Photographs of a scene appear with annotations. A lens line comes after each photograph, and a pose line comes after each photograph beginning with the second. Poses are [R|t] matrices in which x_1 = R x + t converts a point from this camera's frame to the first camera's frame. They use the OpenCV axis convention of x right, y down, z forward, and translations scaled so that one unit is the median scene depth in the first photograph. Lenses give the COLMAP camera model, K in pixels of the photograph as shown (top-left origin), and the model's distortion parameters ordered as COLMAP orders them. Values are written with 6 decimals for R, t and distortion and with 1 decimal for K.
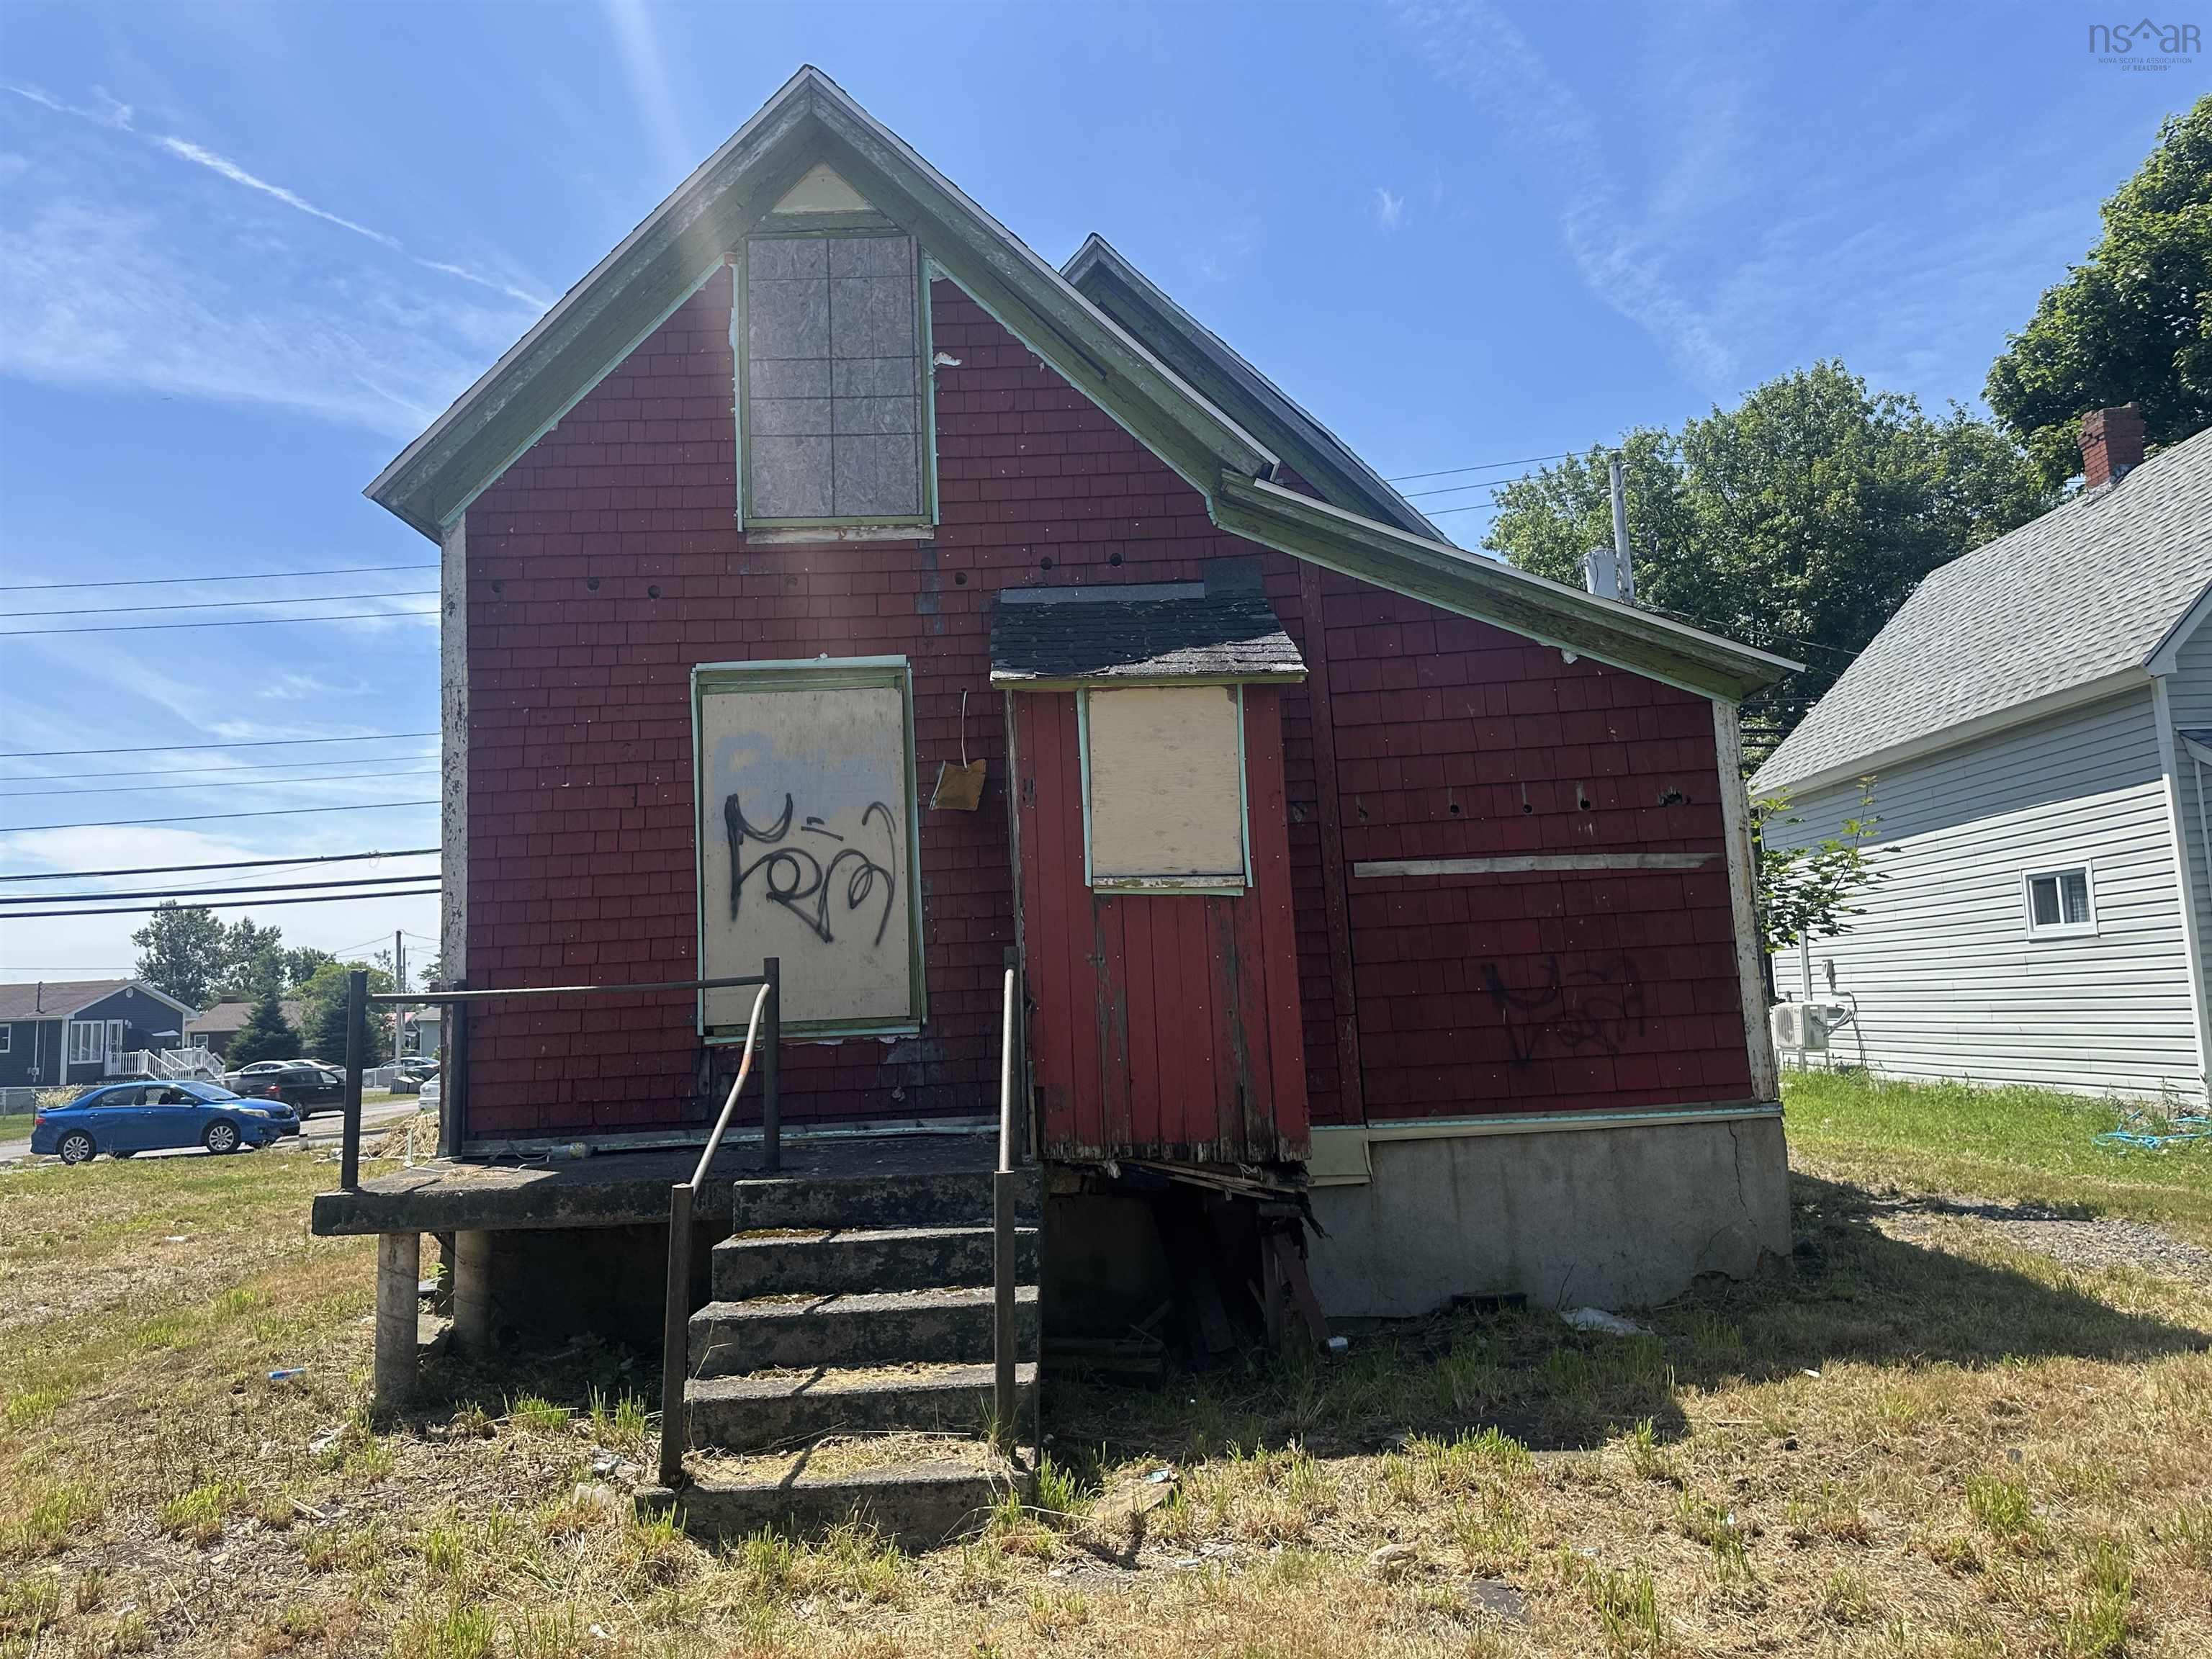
lens RADIAL K [[1595.4, 0, 1143.1], [0, 1595.4, 792.5], [0, 0, 1]] dist [0.091265, -0.094678]
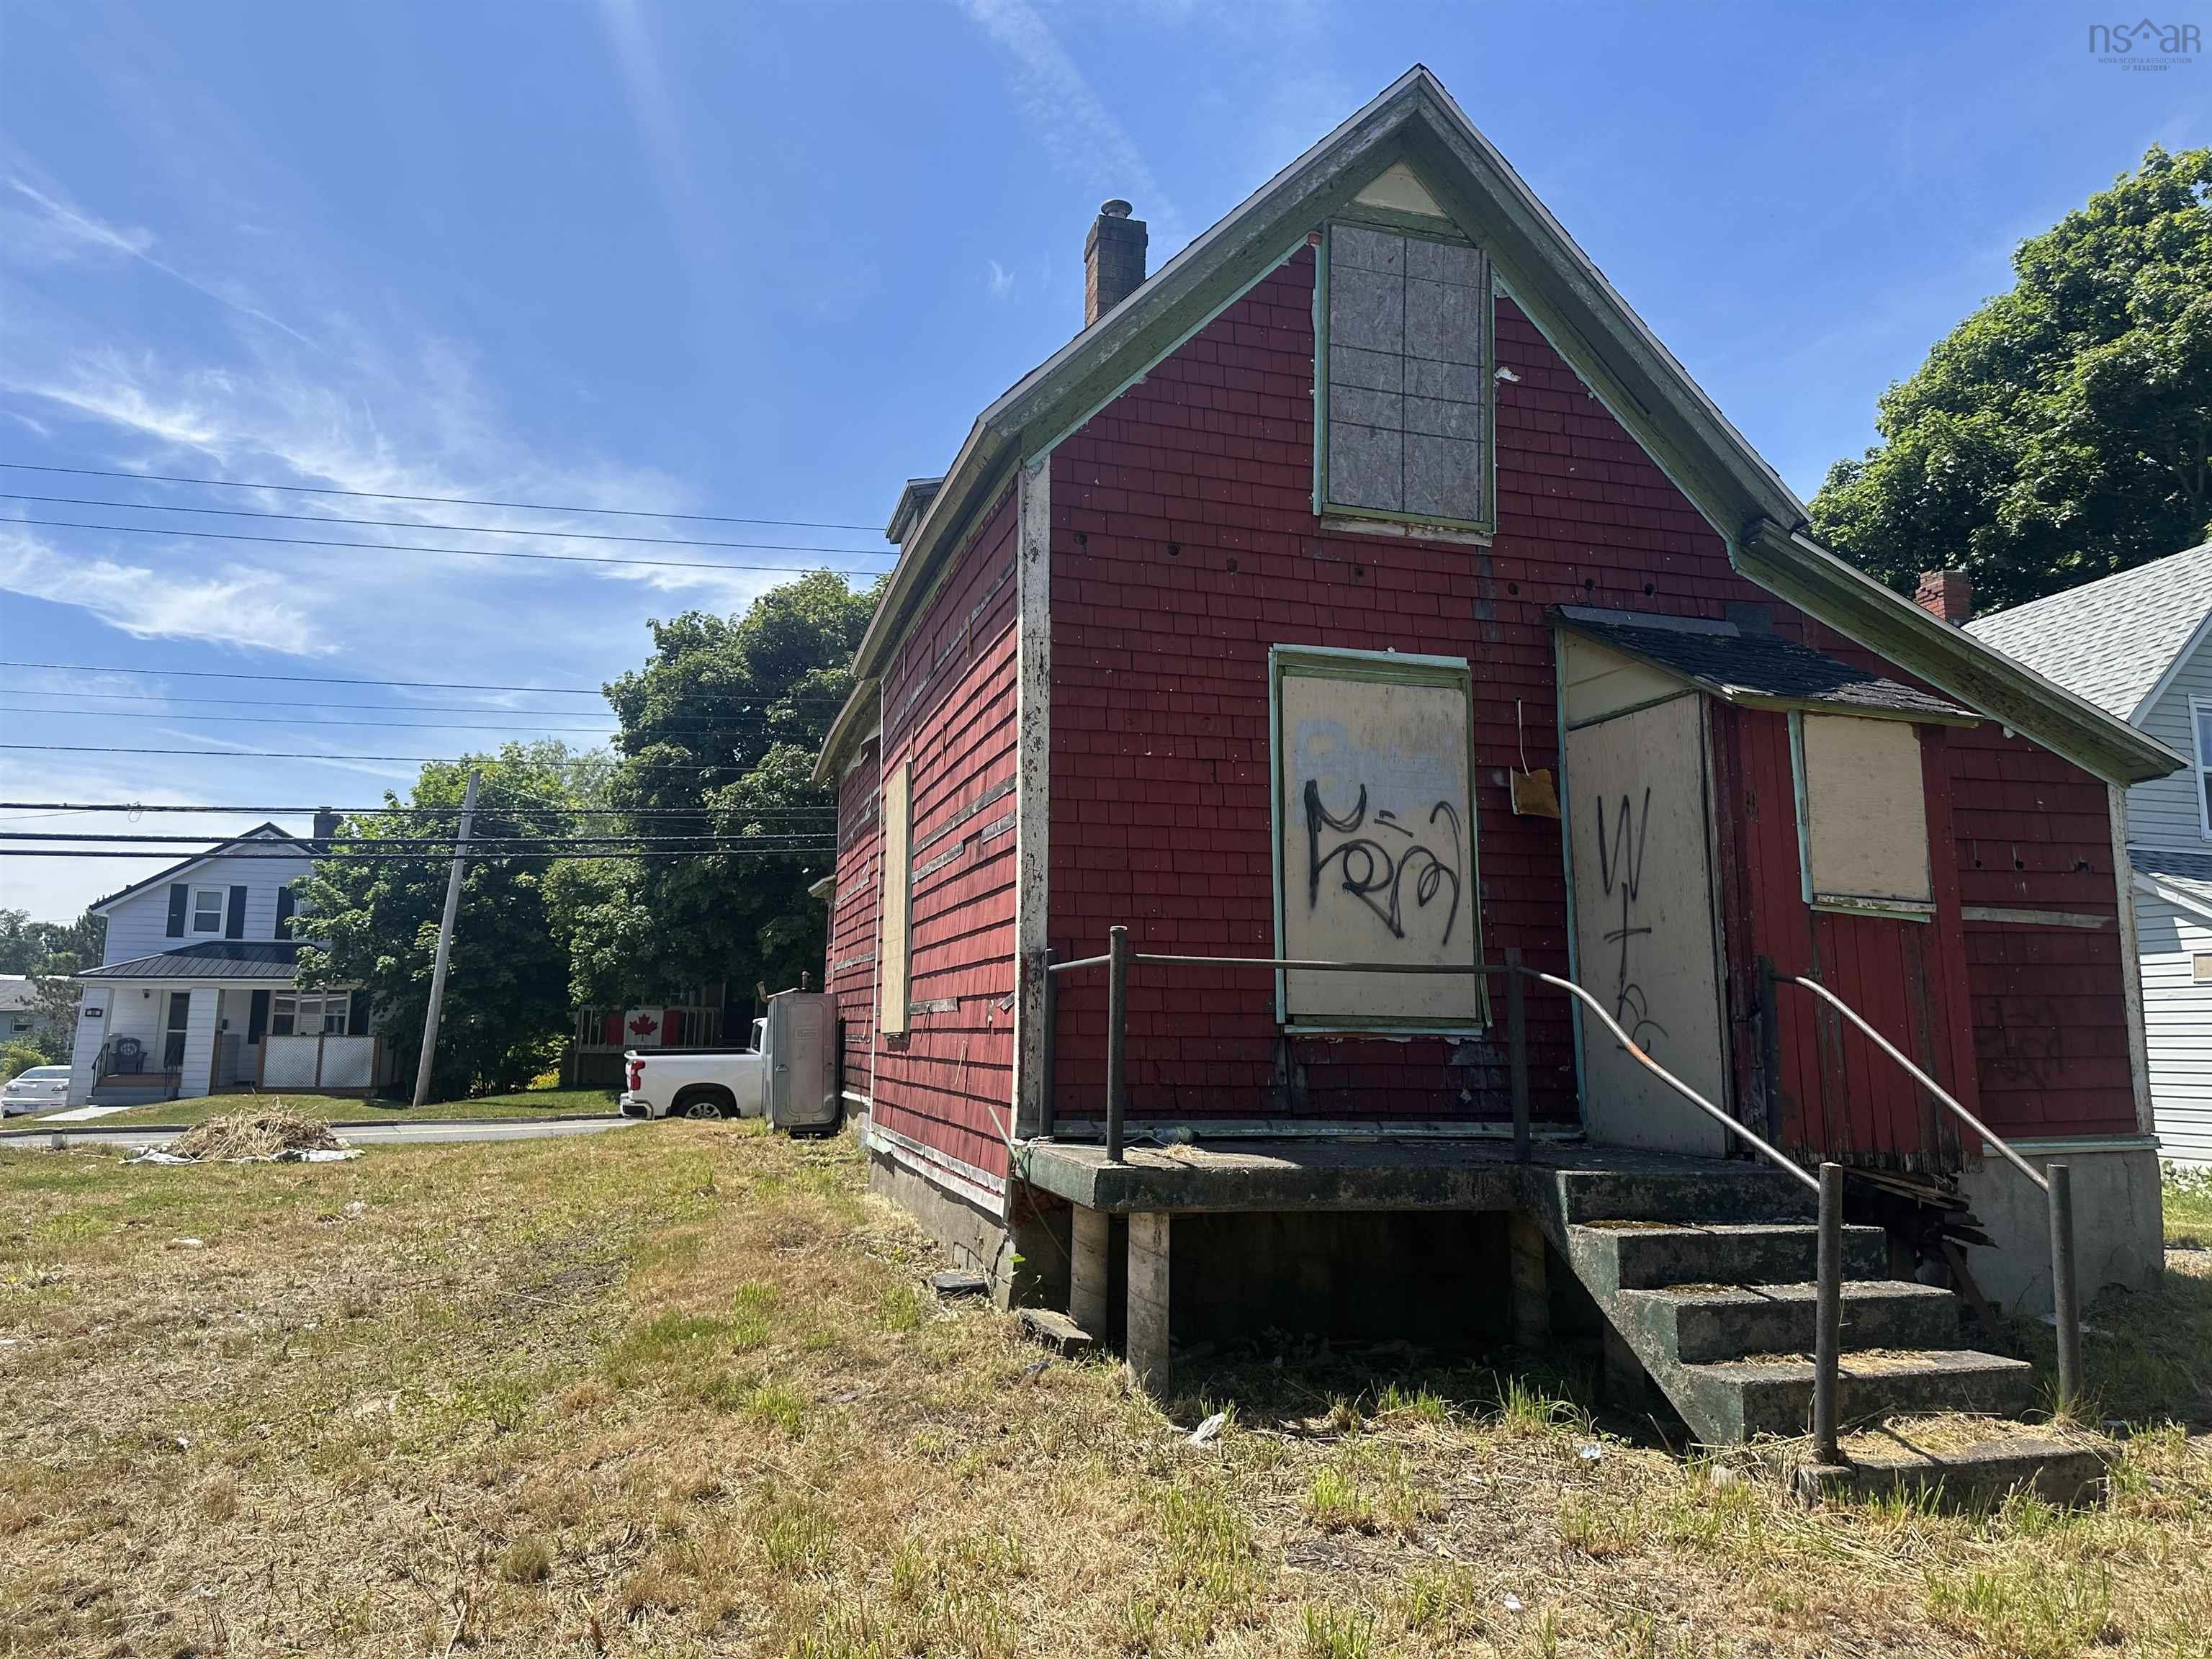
lens RADIAL K [[1595.4, 0, 929.8], [0, 1595.4, 804.2], [0, 0, 1]] dist [0.091265, -0.094678]
pose [[0.956449, 0.094452, 0.276197, -0.750810], [-0.088327, 0.995492, -0.034562, 0.070651], [-0.278216, 0.008661, 0.960480, 0.125338]]
